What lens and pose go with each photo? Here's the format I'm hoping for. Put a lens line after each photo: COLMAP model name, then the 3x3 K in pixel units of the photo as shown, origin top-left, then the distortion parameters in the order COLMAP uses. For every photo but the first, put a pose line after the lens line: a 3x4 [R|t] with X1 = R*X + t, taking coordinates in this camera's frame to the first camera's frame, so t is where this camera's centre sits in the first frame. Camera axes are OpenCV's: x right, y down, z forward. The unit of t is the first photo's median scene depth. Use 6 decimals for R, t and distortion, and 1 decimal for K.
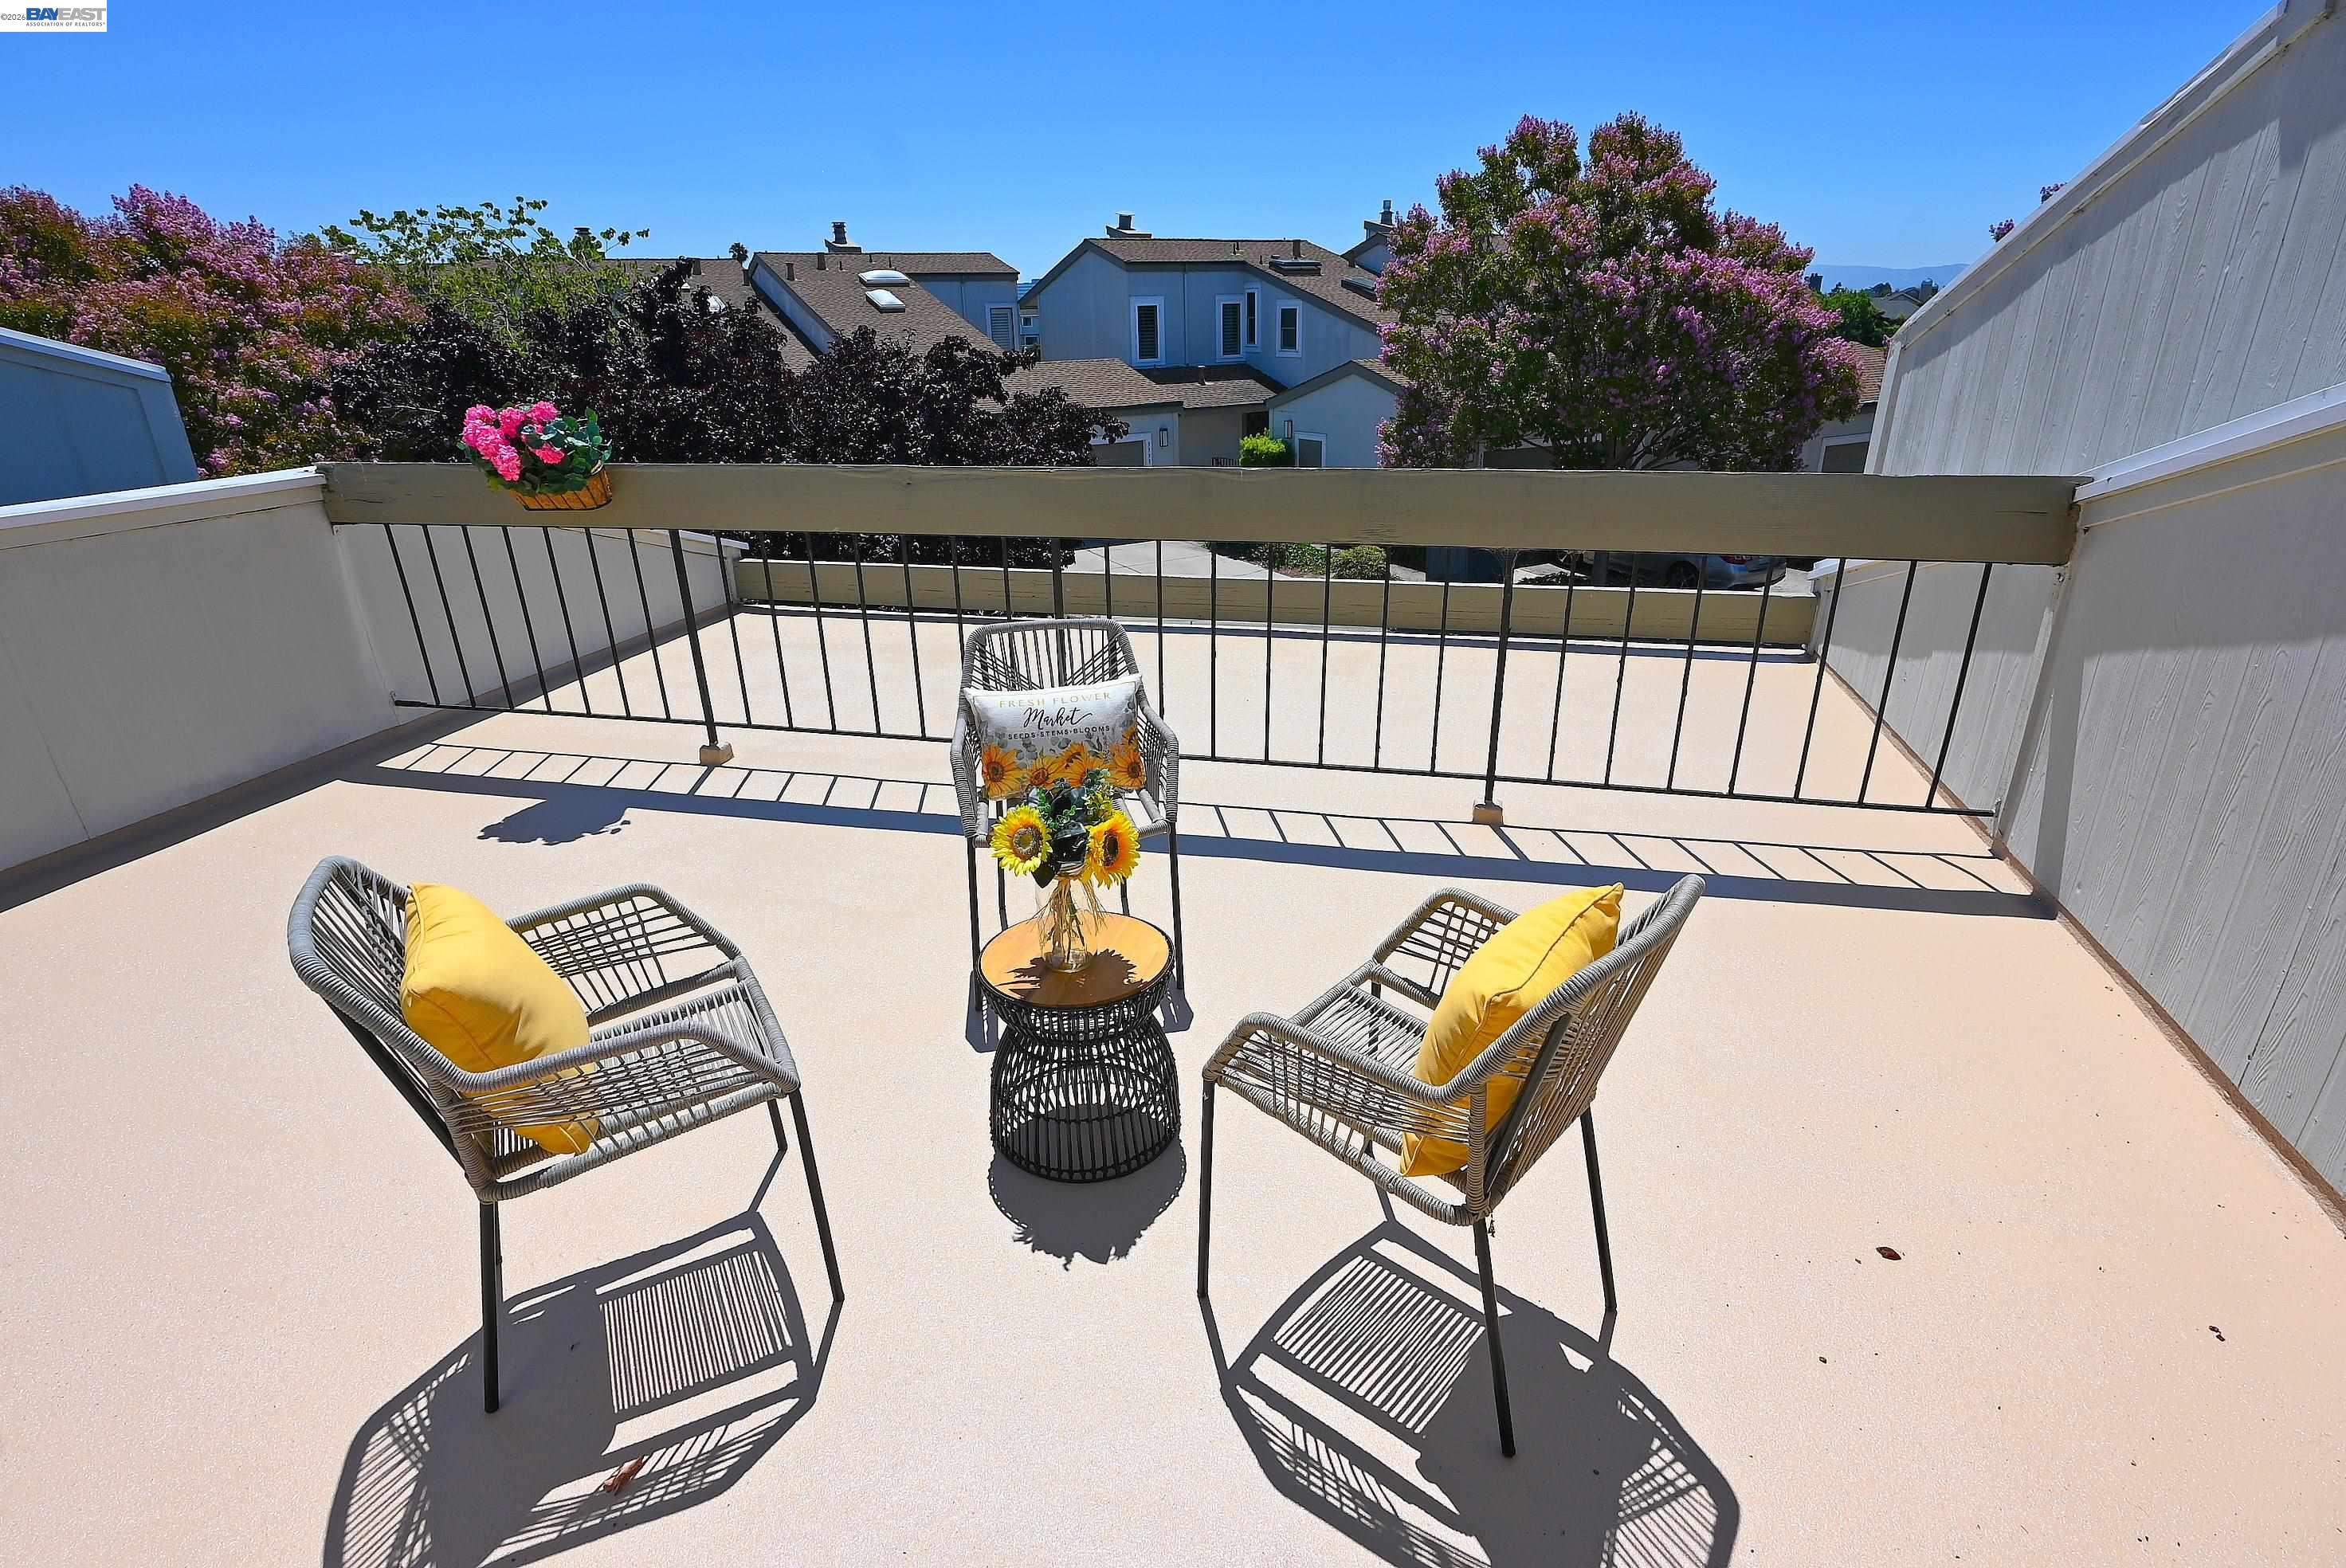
lens RADIAL K [[1180.2, 0, 1173.0], [0, 1180.2, 784.0], [0, 0, 1]] dist [-0.020248, 0.008552]
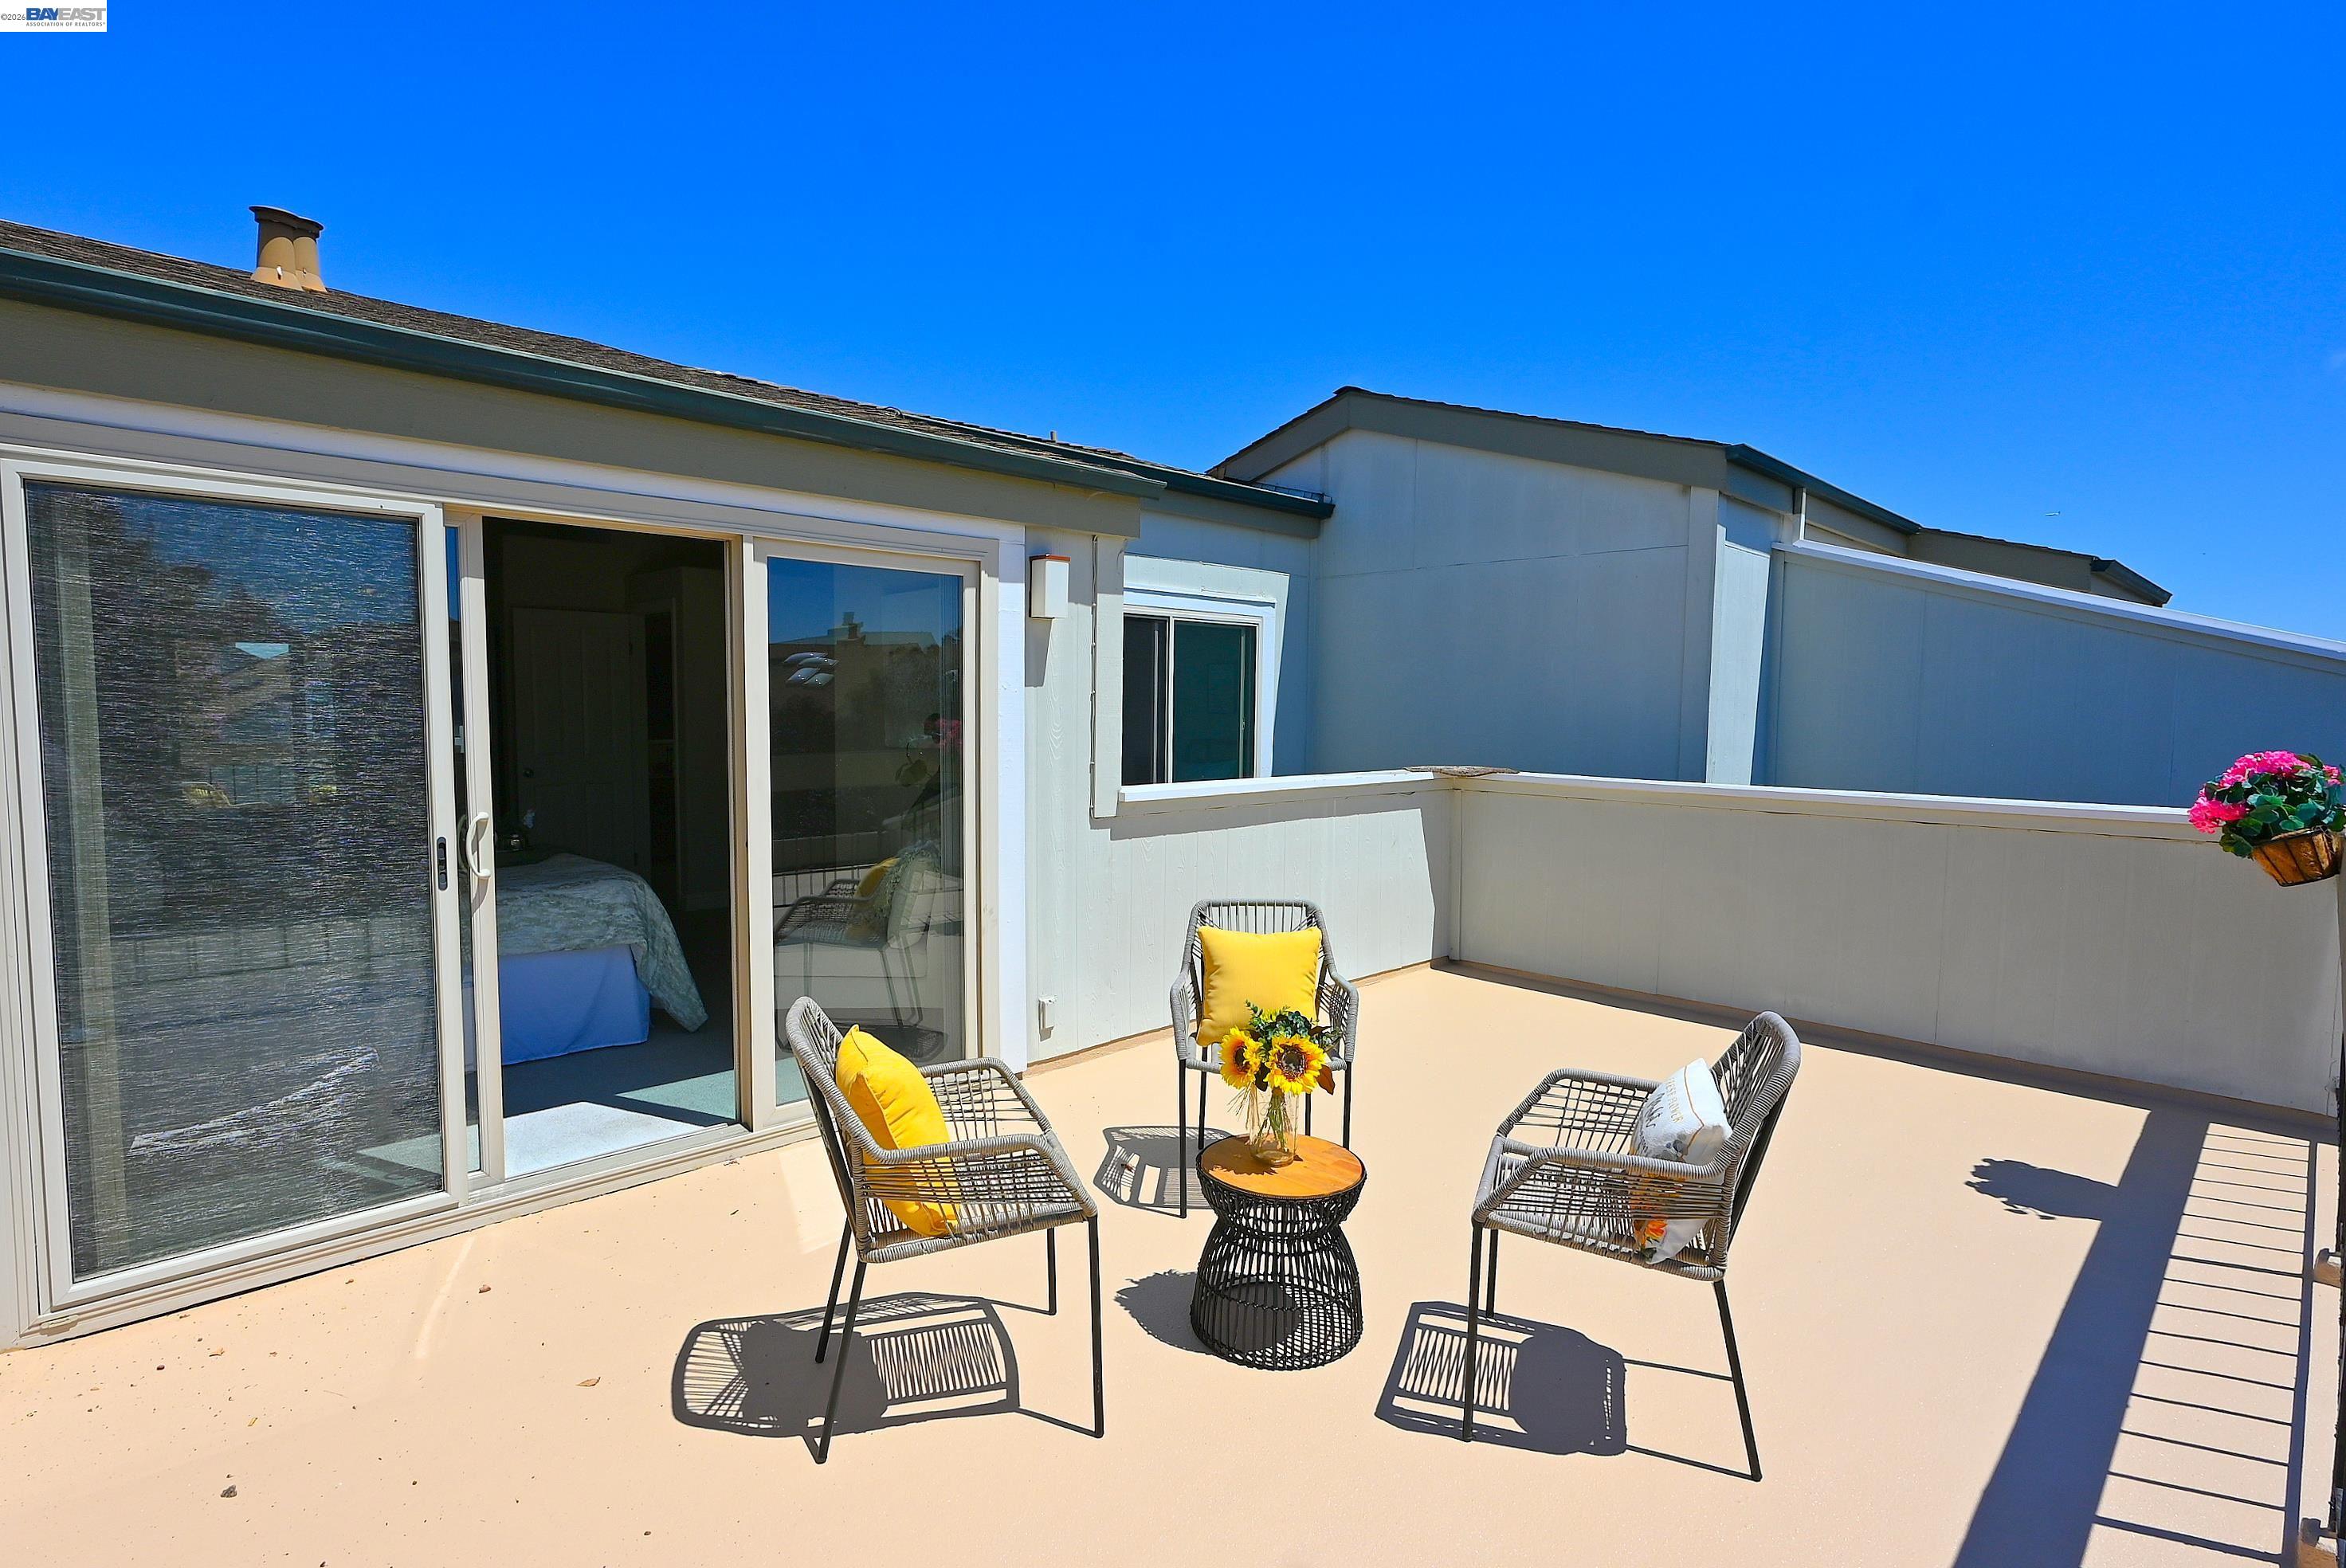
lens RADIAL K [[1158.7, 0, 1175.4], [0, 1158.7, 782.4], [0, 0, 1]] dist [-0.007436, 0.000678]
pose [[-0.503644, 0.071811, -0.860922, 1.151478], [-0.311776, 0.914273, 0.258652, -0.579163], [0.805692, 0.398683, -0.438079, 1.543554]]
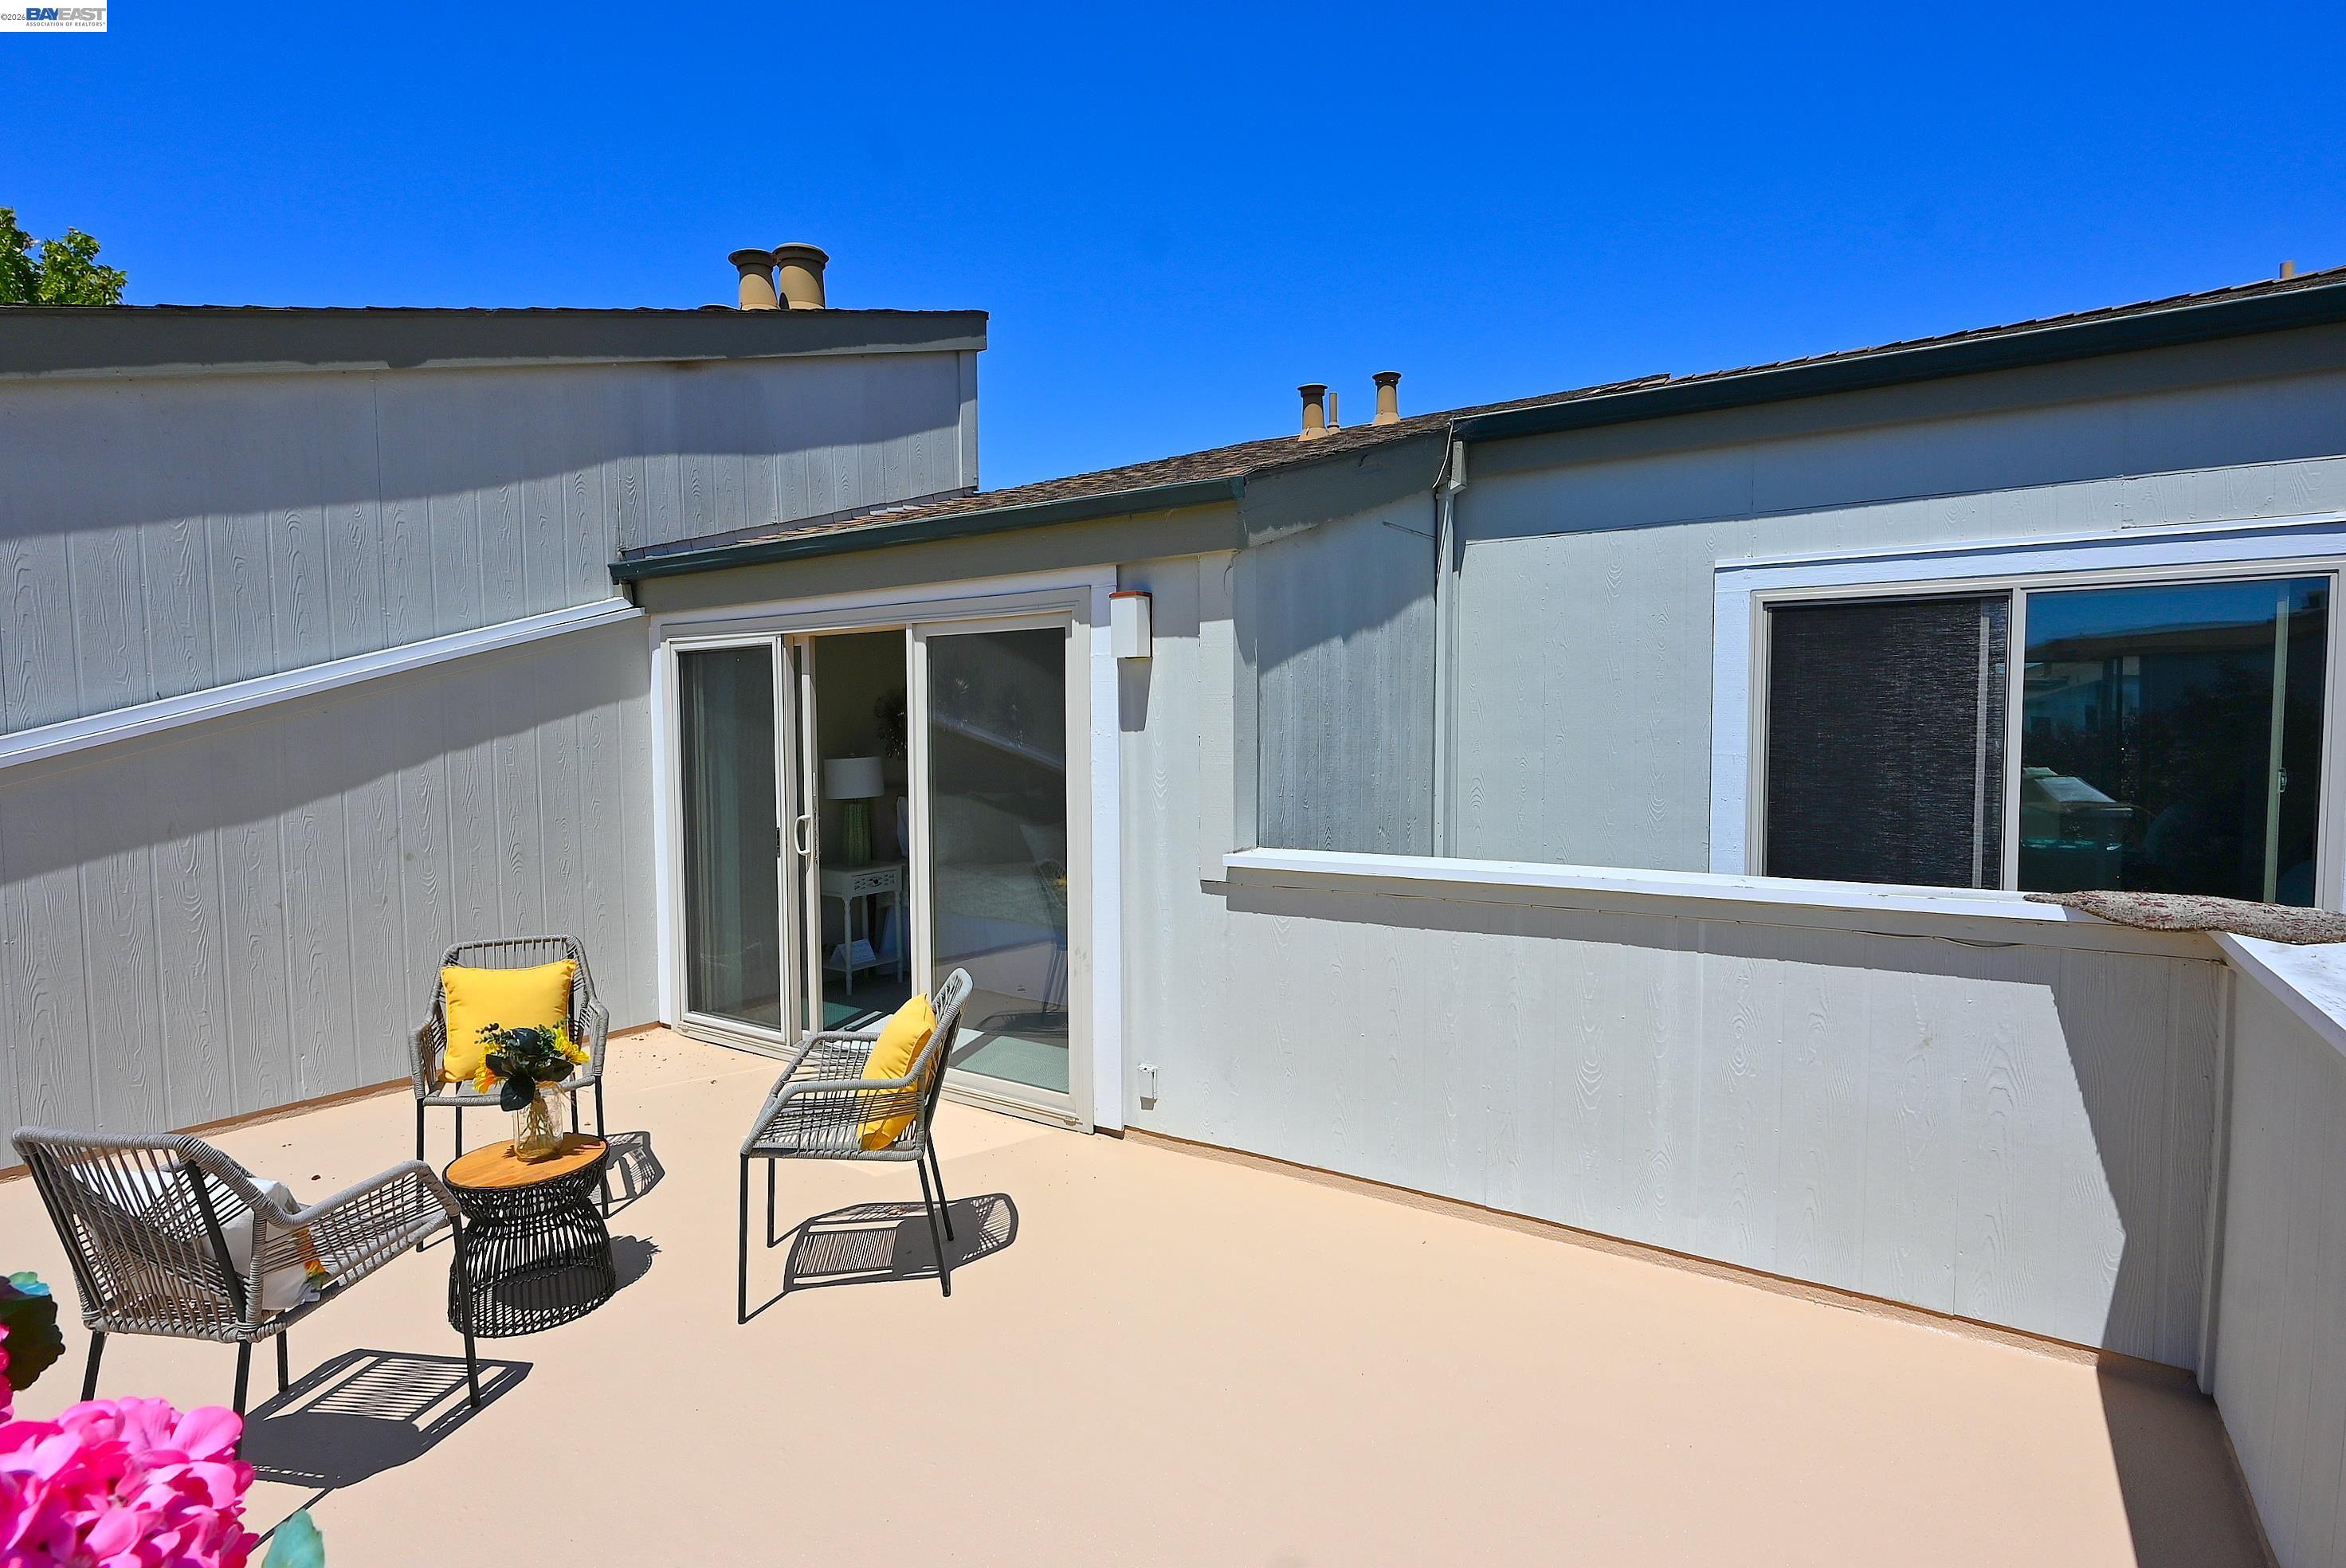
lens RADIAL K [[1158.7, 0, 1175.4], [0, 1158.7, 782.4], [0, 0, 1]] dist [-0.007436, 0.000678]
pose [[-0.949014, 0.010791, 0.315050, -1.473469], [0.136175, 0.915389, 0.378840, -0.797634], [-0.284305, 0.402426, -0.870186, 2.149809]]
